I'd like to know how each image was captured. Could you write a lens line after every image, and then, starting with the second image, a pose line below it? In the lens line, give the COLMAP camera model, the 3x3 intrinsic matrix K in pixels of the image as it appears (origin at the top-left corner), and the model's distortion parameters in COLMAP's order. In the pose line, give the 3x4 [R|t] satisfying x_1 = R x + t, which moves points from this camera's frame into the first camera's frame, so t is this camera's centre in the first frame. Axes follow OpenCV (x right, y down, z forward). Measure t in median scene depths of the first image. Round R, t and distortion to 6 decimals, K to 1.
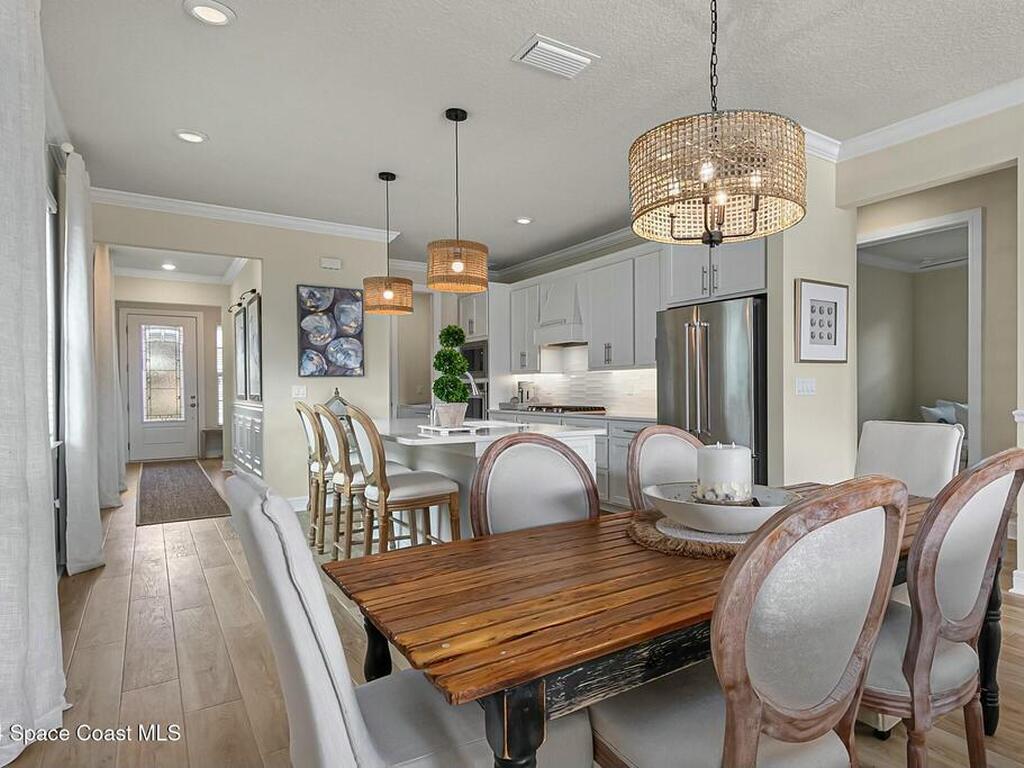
lens RADIAL K [[580.2, 0, 537.1], [0, 580.2, 379.3], [0, 0, 1]] dist [-0.005409, 0.001850]
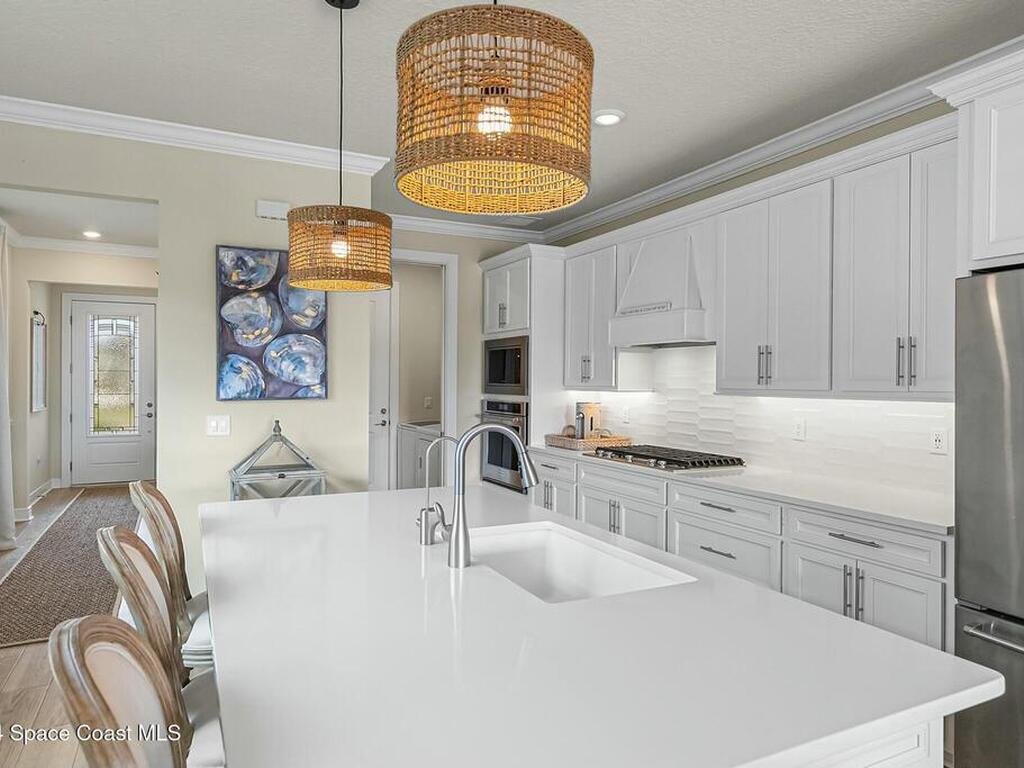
lens RADIAL K [[653.2, 0, 487.7], [0, 653.2, 376.3], [0, 0, 1]] dist [-0.000312, -0.006982]
pose [[0.992529, 0.007915, -0.121750, -0.052841], [-0.007488, 0.999964, 0.003967, -0.032453], [0.121777, -0.003026, 0.992553, 0.355913]]
